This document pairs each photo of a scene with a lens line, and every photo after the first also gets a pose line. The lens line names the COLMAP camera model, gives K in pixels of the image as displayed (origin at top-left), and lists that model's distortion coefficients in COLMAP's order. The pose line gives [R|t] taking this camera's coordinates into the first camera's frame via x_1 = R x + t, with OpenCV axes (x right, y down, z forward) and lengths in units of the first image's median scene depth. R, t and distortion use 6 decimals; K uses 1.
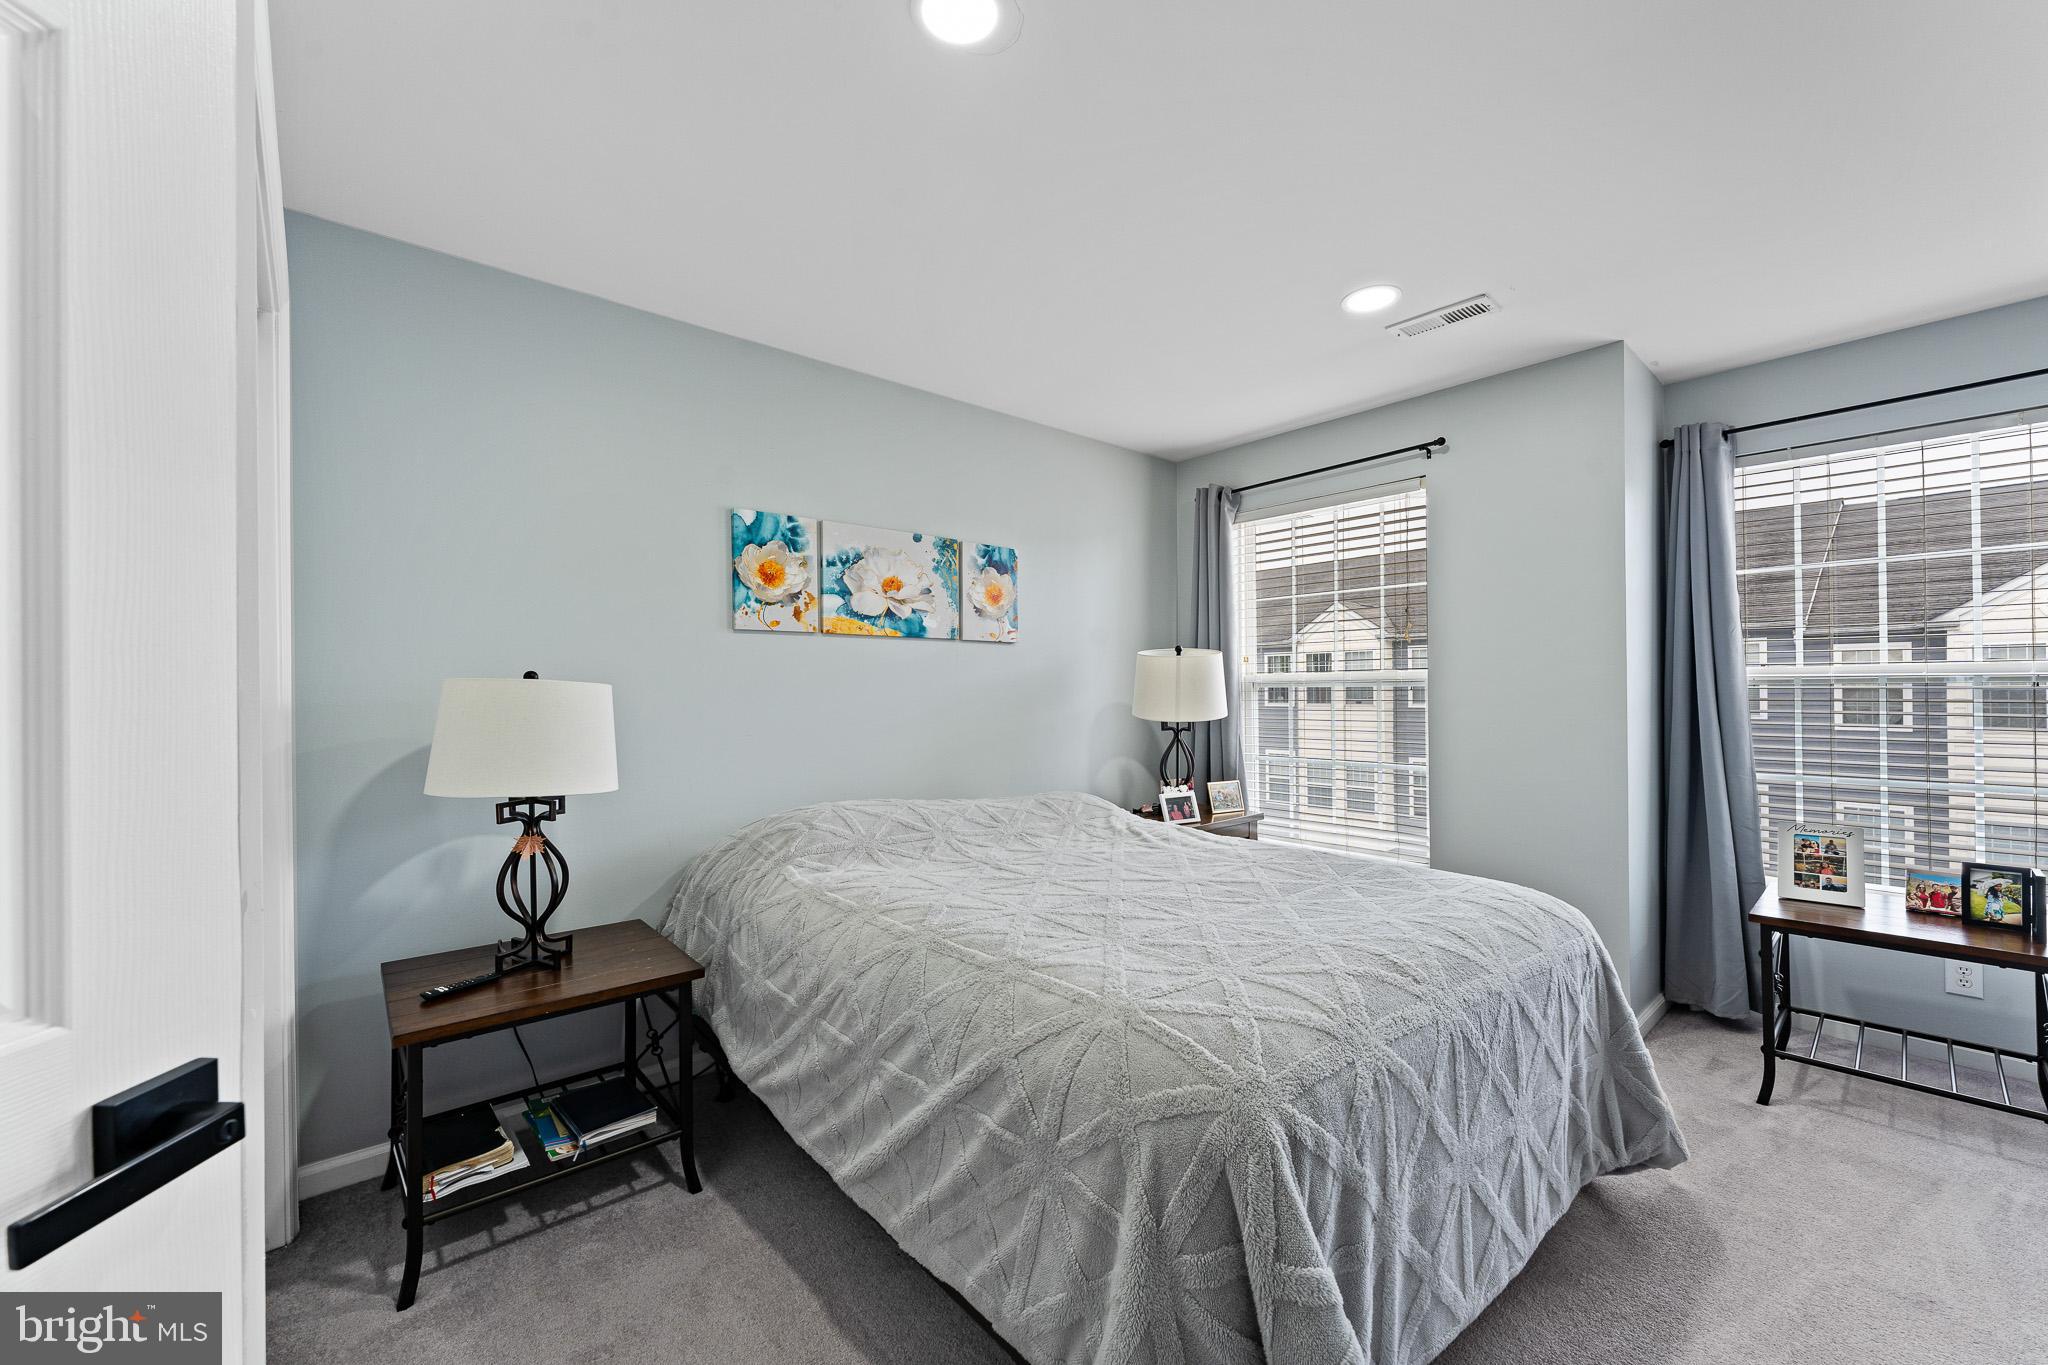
lens RADIAL K [[829.1, 0, 1023.4], [0, 829.1, 683.2], [0, 0, 1]] dist [-0.001068, -0.000759]
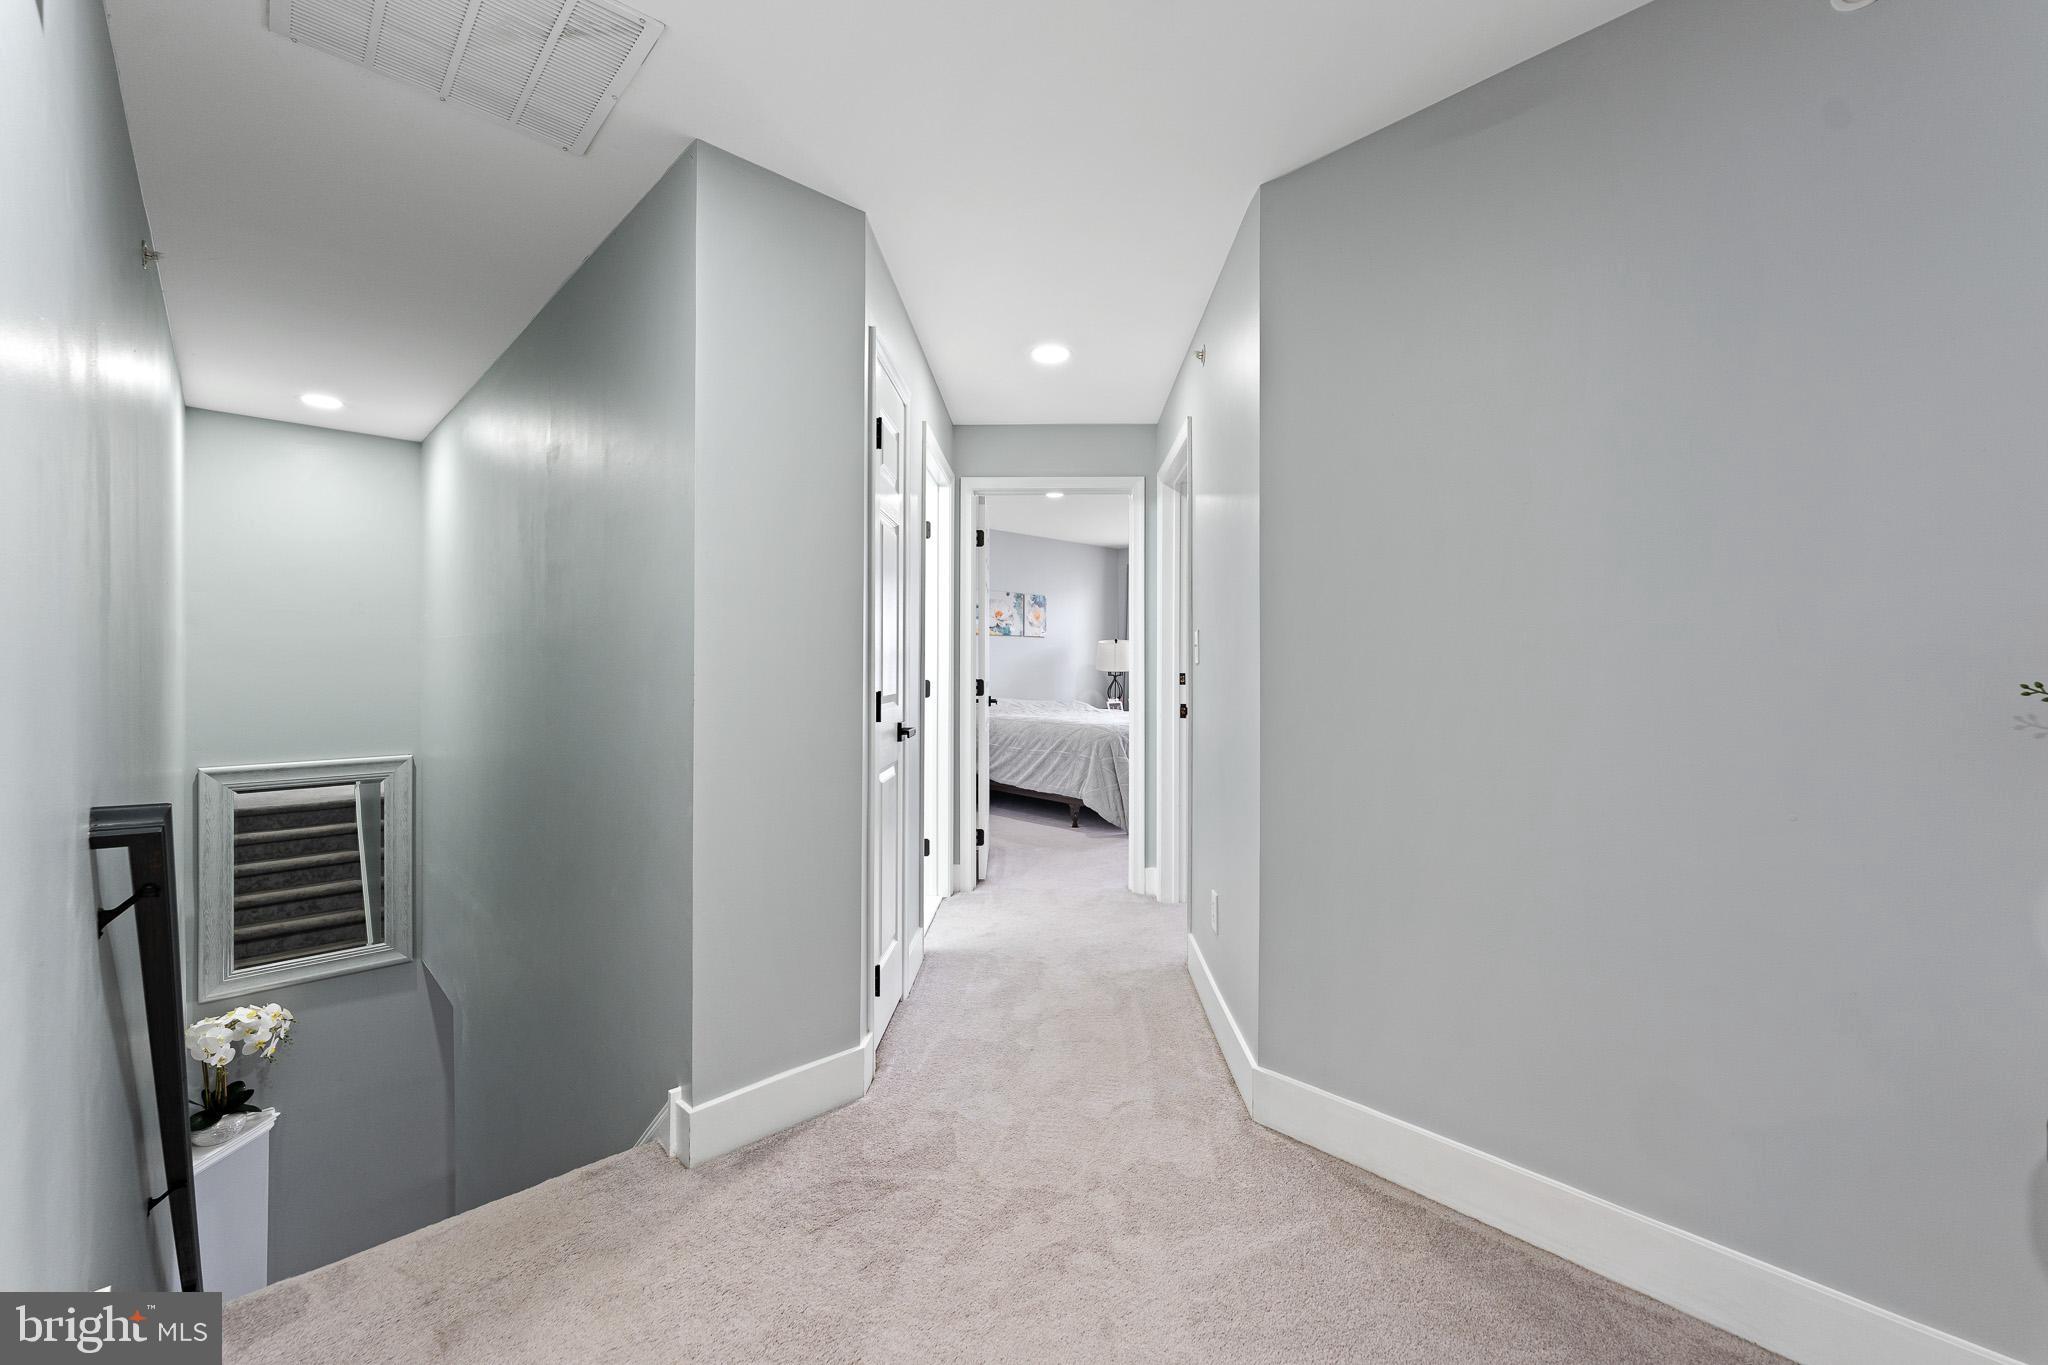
lens RADIAL K [[829.1, 0, 1023.7], [0, 829.1, 673.6], [0, 0, 1]] dist [-0.001068, -0.000759]
pose [[0.999213, 0.007073, 0.039030, -0.173752], [-0.007903, 0.999745, 0.021157, 0.005205], [-0.038871, -0.021449, 0.999014, -1.417761]]
